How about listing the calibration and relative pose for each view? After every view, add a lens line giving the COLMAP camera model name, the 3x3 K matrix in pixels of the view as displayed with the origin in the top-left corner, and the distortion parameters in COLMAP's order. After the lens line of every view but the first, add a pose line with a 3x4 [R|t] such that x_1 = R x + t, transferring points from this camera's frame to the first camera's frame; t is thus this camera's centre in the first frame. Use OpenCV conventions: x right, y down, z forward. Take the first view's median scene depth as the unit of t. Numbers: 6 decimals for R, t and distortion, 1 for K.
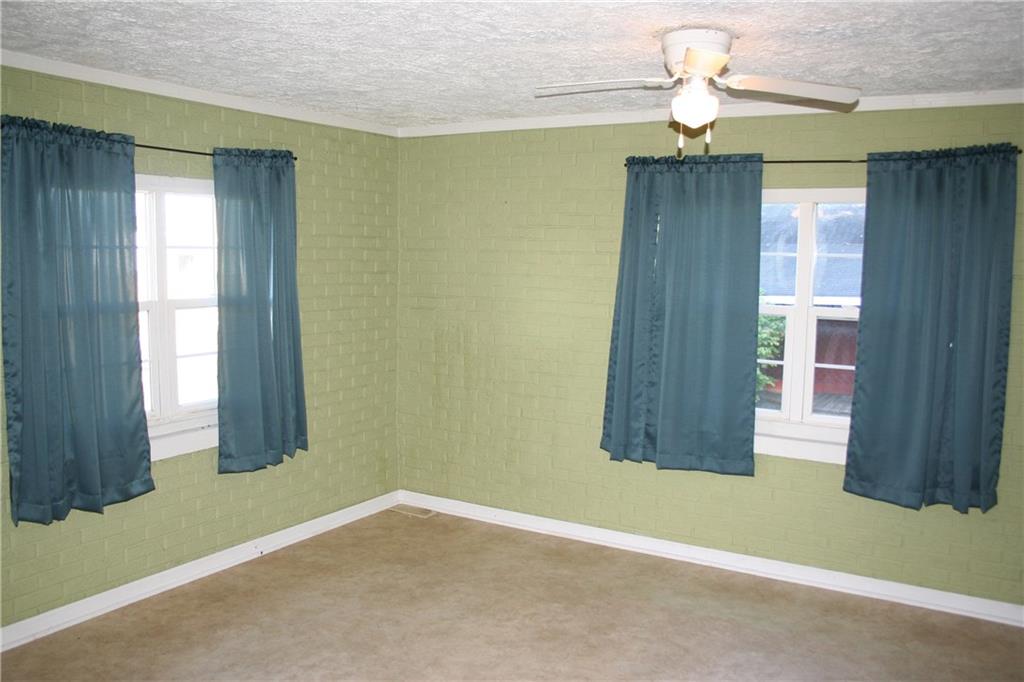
lens RADIAL K [[857.6, 0, 501.3], [0, 857.6, 342.0], [0, 0, 1]] dist [-0.153664, 0.127917]
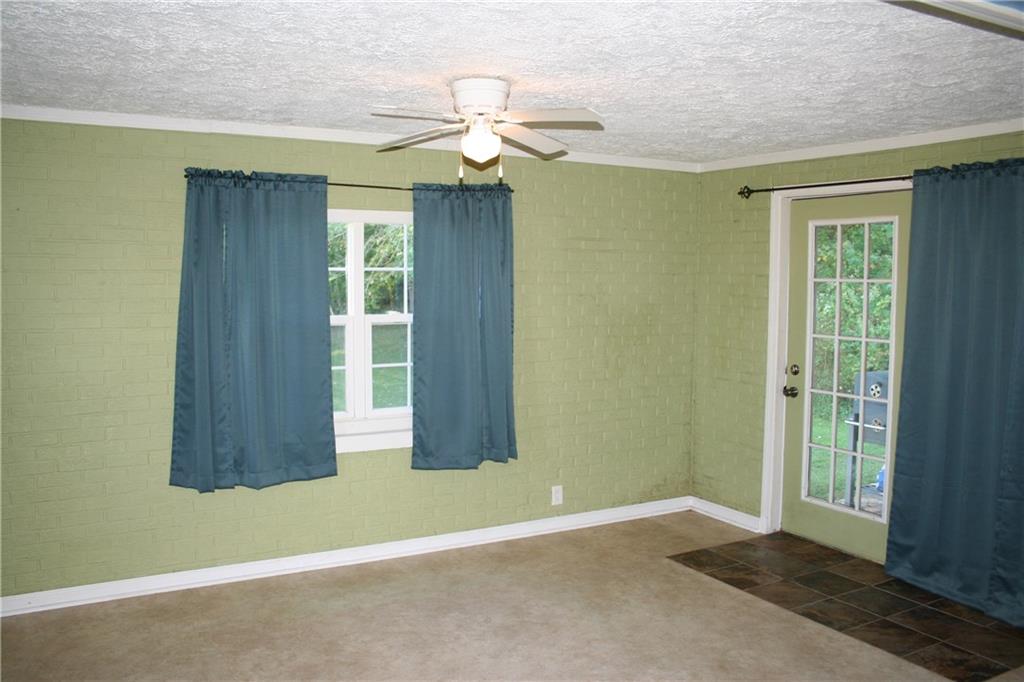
lens RADIAL K [[857.6, 0, 501.3], [0, 857.6, 342.0], [0, 0, 1]] dist [-0.153664, 0.127917]
pose [[0.494321, -0.082778, 0.865329, -0.535999], [0.091382, 0.994888, 0.042970, -0.038415], [-0.864463, 0.057835, 0.499358, 0.275483]]
